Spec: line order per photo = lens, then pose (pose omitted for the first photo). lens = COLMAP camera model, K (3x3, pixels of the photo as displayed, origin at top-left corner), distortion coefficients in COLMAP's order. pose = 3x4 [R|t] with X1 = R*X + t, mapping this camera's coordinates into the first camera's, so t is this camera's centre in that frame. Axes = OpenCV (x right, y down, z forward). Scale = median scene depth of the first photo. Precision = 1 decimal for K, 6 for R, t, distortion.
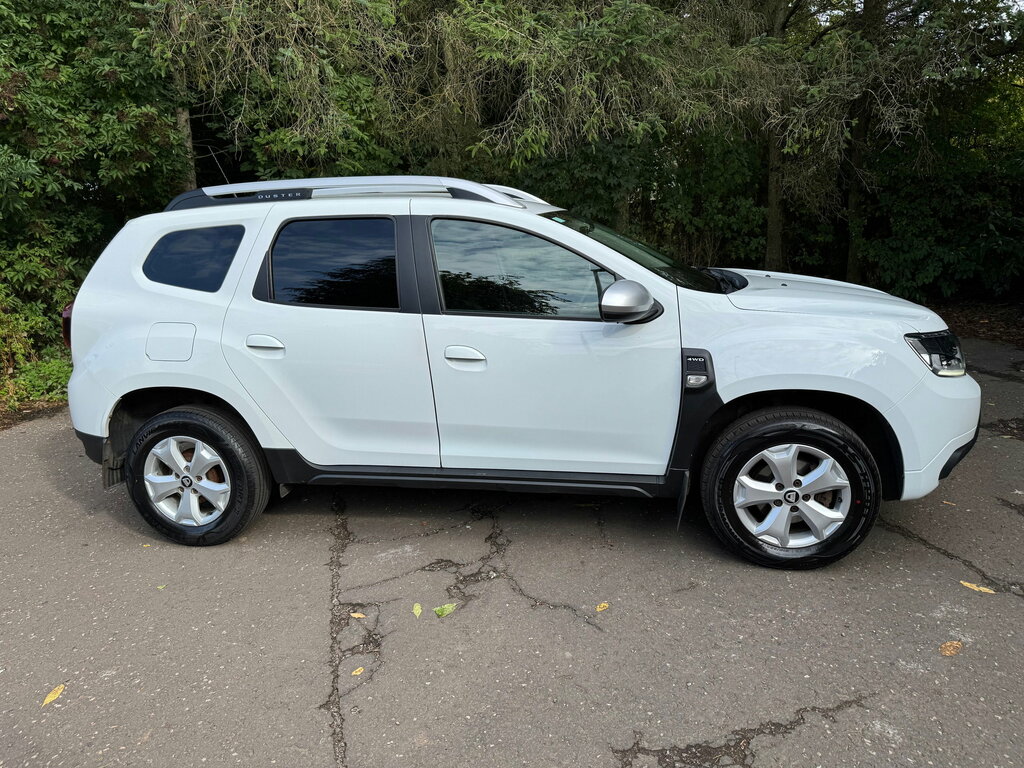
lens RADIAL K [[826.8, 0, 512.0], [0, 826.8, 384.0], [0, 0, 1]] dist [0.025091, -0.036302]
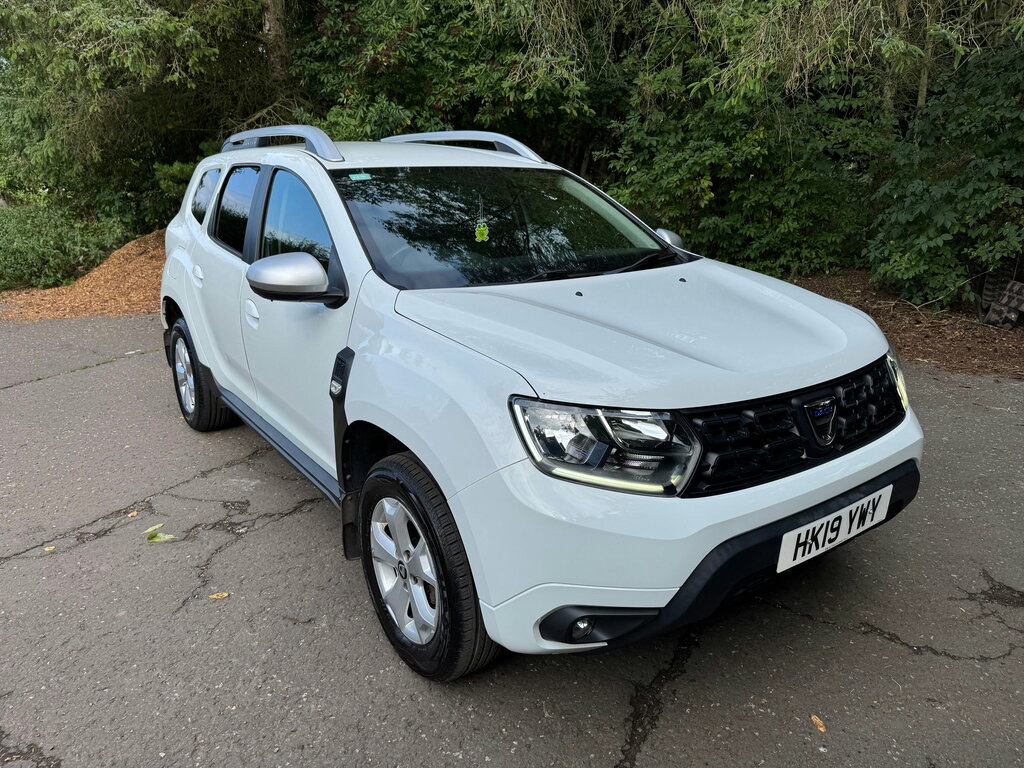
lens RADIAL K [[826.8, 0, 512.0], [0, 826.8, 384.0], [0, 0, 1]] dist [0.025091, -0.036302]
pose [[0.654620, 0.233394, -0.719027, 0.937304], [-0.183195, 0.971773, 0.148650, -0.163170], [0.733425, 0.034413, 0.678899, 0.592321]]
